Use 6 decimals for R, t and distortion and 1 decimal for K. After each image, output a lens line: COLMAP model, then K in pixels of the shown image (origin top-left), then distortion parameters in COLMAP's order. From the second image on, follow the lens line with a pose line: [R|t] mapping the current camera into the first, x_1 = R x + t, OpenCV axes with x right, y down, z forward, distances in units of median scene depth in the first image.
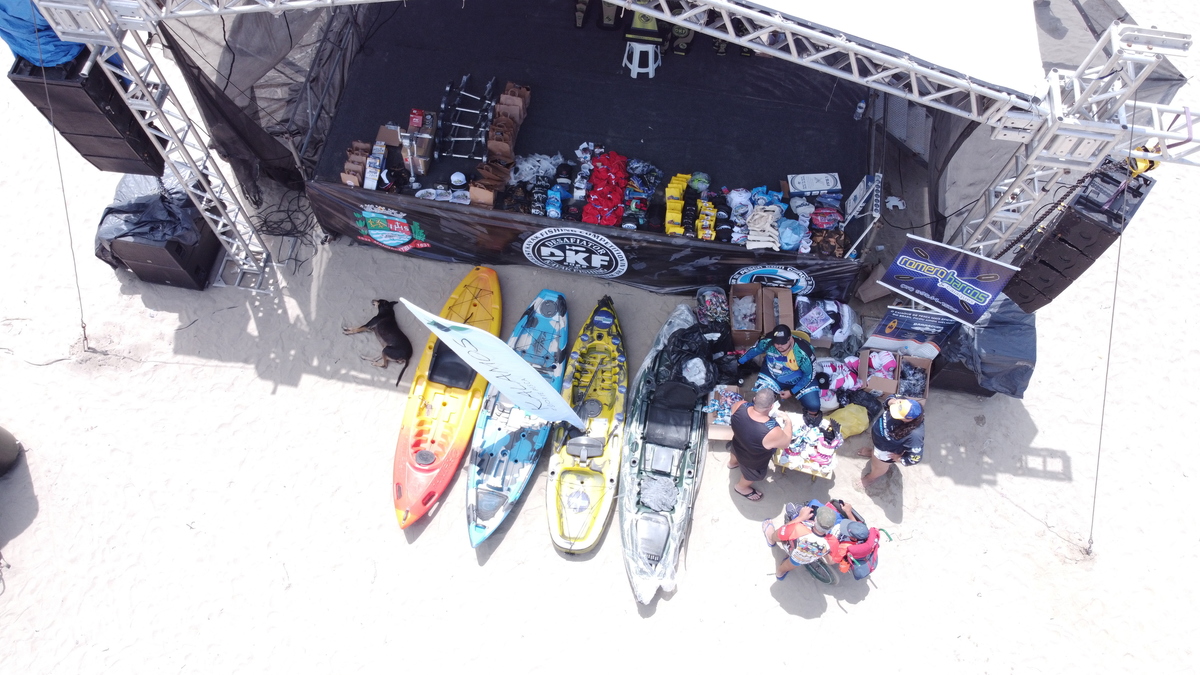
lens RADIAL K [[906.9, 0, 599.7], [0, 906.9, 337.4], [0, 0, 1]] dist [0.000894, -0.000830]
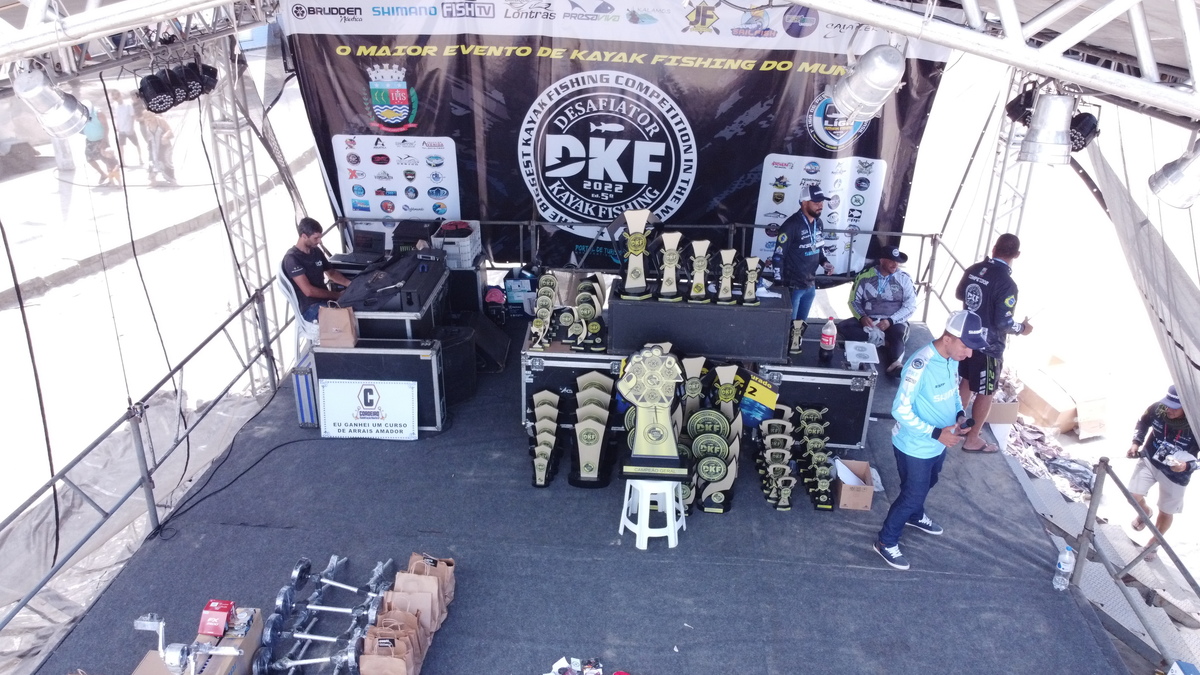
lens RADIAL K [[906.9, 0, 587.7], [0, 906.9, 344.9], [0, 0, 1]] dist [0.000894, -0.000830]
pose [[0.997192, -0.049414, 0.056272, -0.022173], [0.074009, 0.765068, -0.639683, -0.027207], [-0.011442, 0.642051, 0.766576, 0.506808]]
